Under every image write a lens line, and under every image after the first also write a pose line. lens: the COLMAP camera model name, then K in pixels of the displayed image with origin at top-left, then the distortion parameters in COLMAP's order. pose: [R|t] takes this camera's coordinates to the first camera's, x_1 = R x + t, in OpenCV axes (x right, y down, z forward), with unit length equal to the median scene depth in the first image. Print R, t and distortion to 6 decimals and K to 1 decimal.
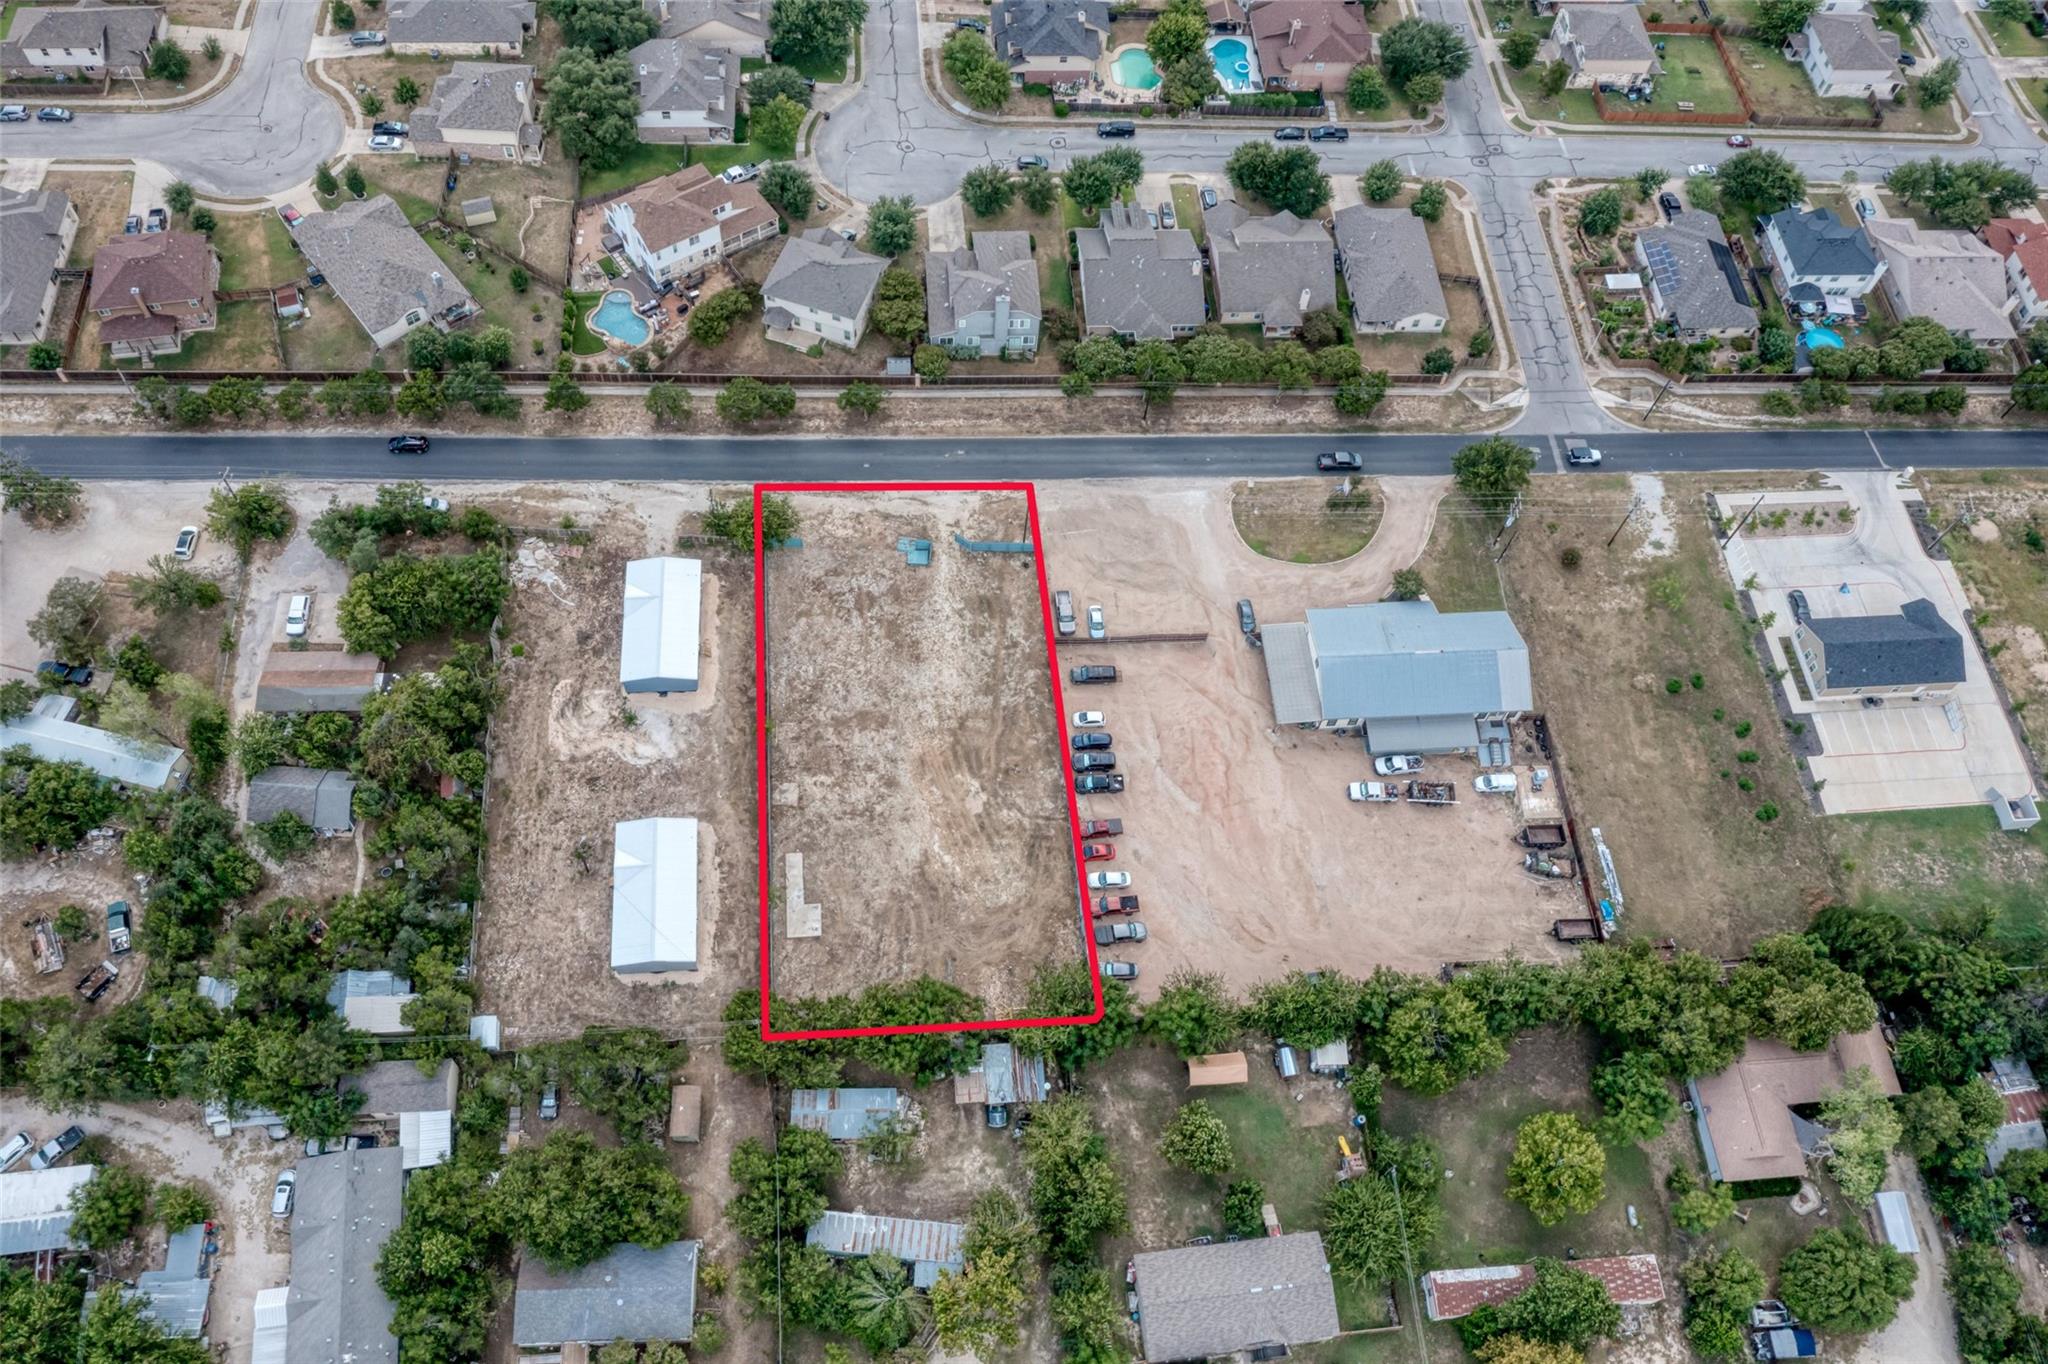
lens RADIAL K [[1606.0, 0, 1023.1], [0, 1606.0, 678.3], [0, 0, 1]] dist [-0.025358, 0.012337]
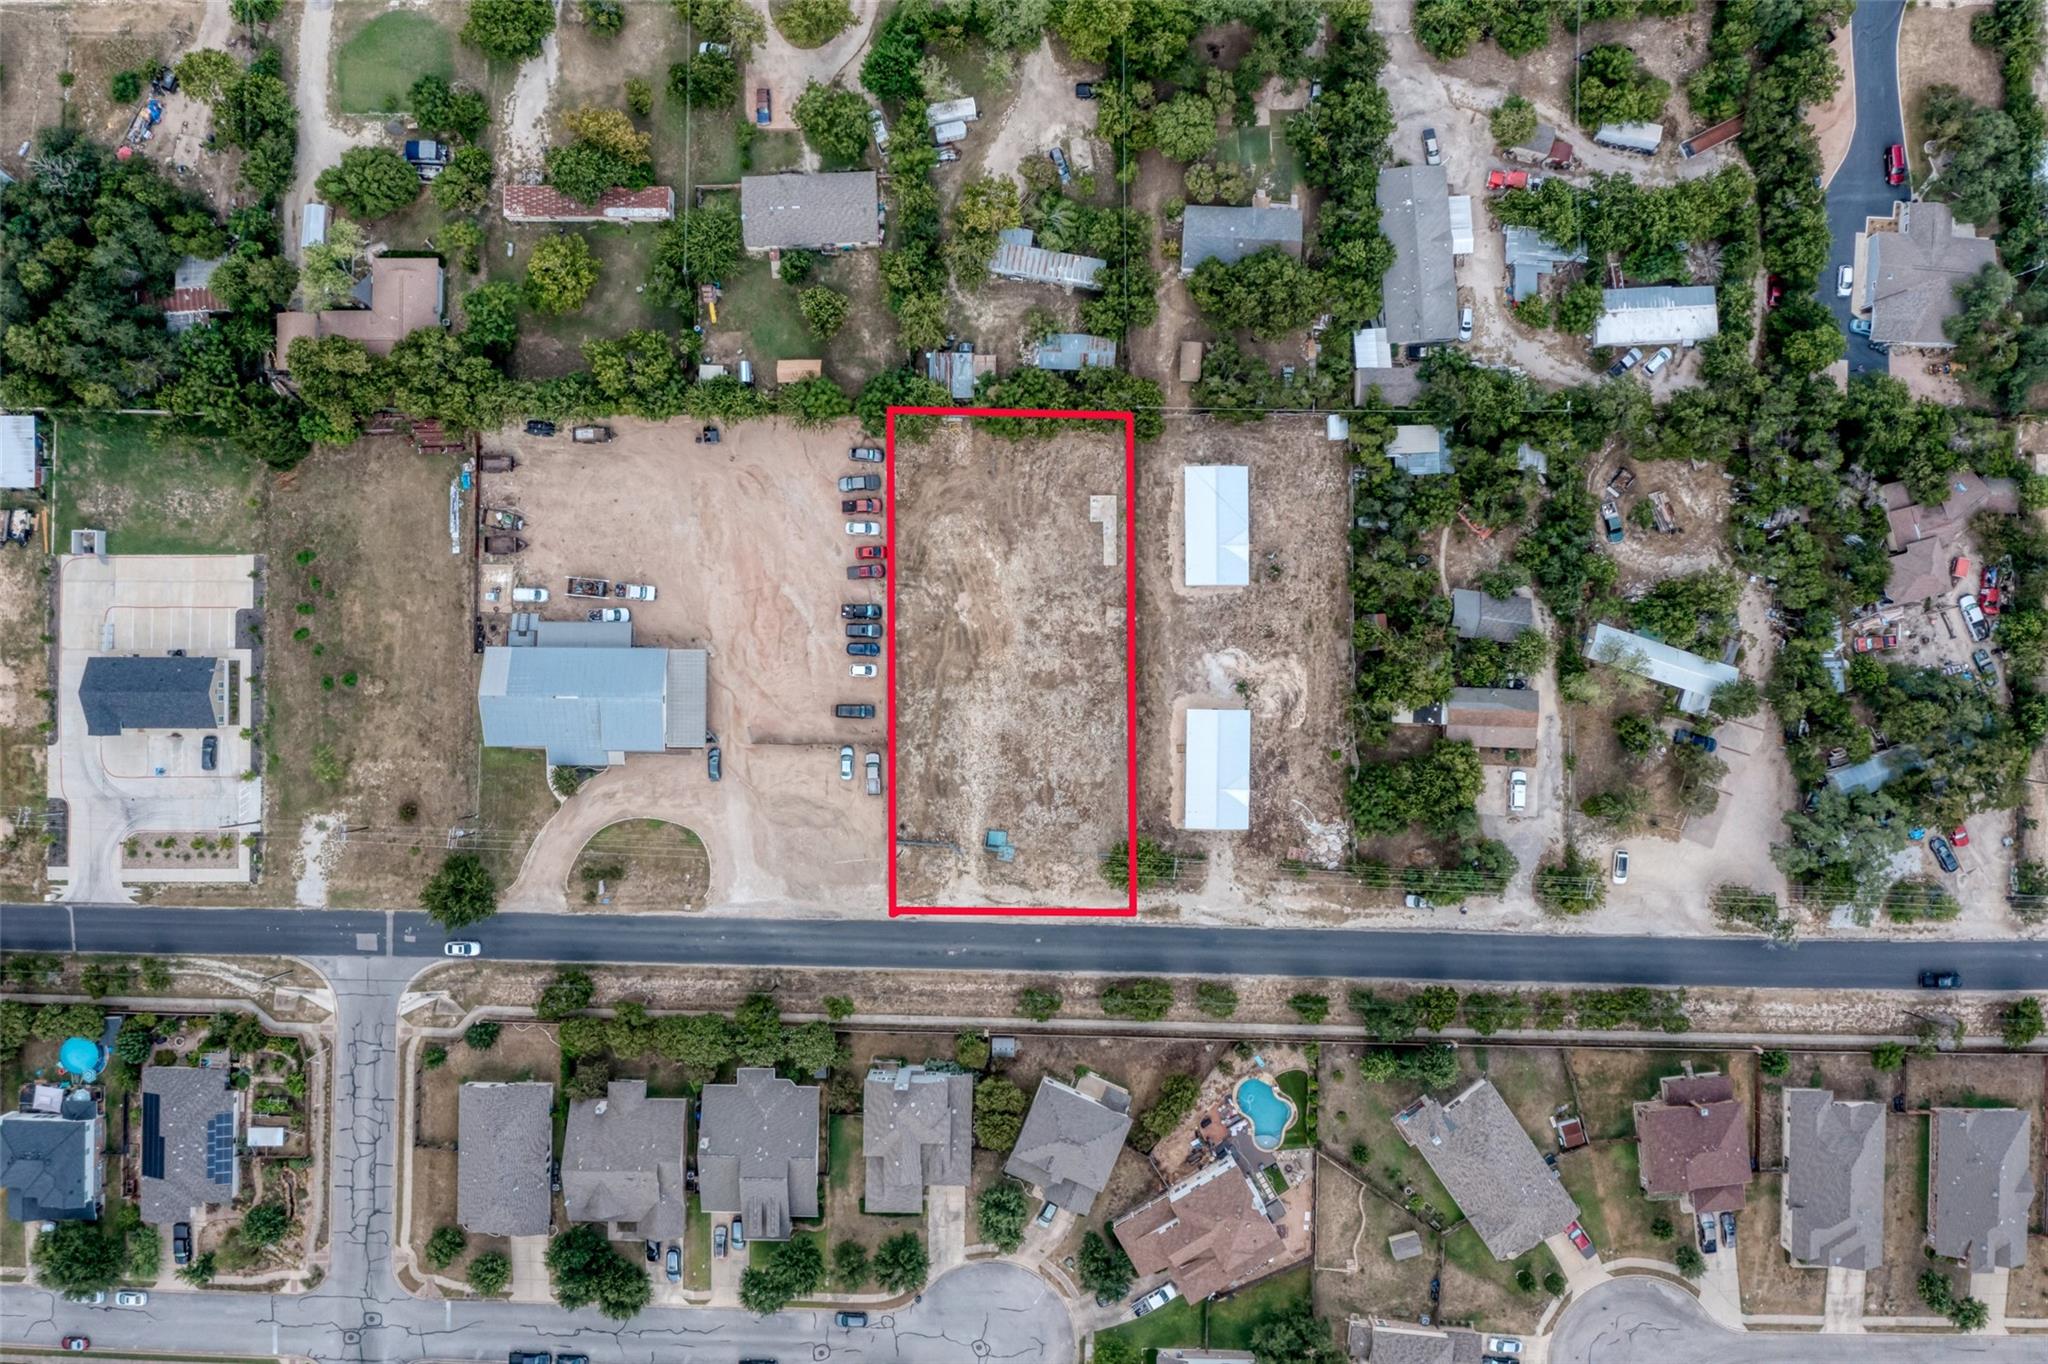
lens RADIAL K [[1606.0, 0, 1028.2], [0, 1606.0, 680.4], [0, 0, 1]] dist [-0.025358, 0.012337]
pose [[-0.994460, -0.087754, -0.057871, -0.012248], [0.046934, -0.863279, 0.502541, -0.568741], [-0.094059, 0.497040, 0.862615, -0.038882]]
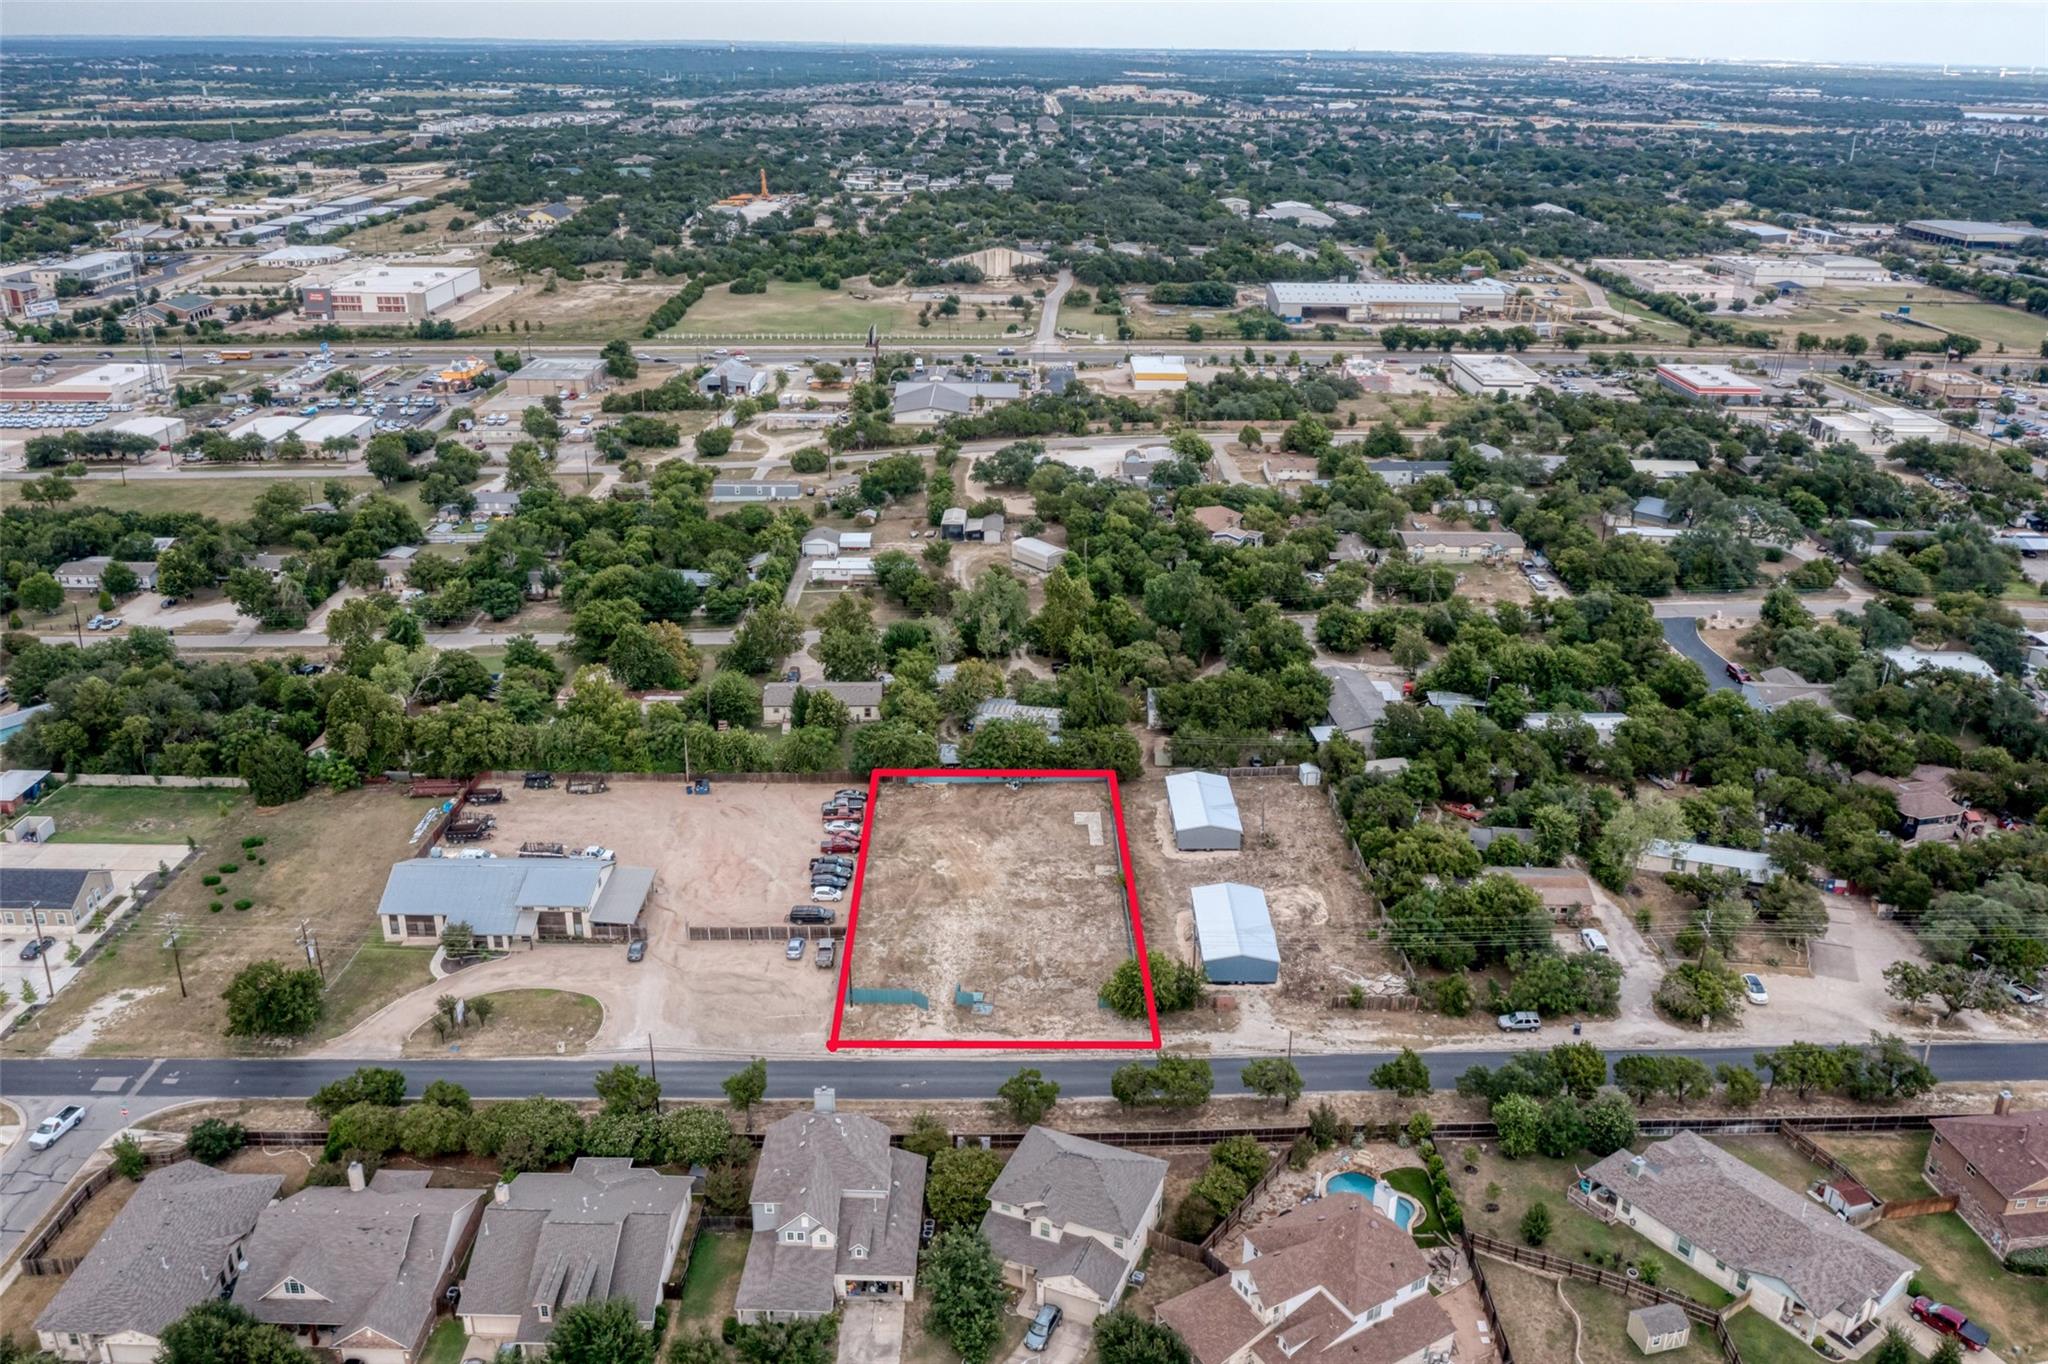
lens RADIAL K [[1606.0, 0, 1022.8], [0, 1606.0, 684.6], [0, 0, 1]] dist [-0.025358, 0.012337]
pose [[-0.994117, -0.095773, 0.050581, -0.127616], [0.037410, 0.134637, 0.990189, -1.033685], [-0.101644, 0.986256, -0.130262, 0.975229]]
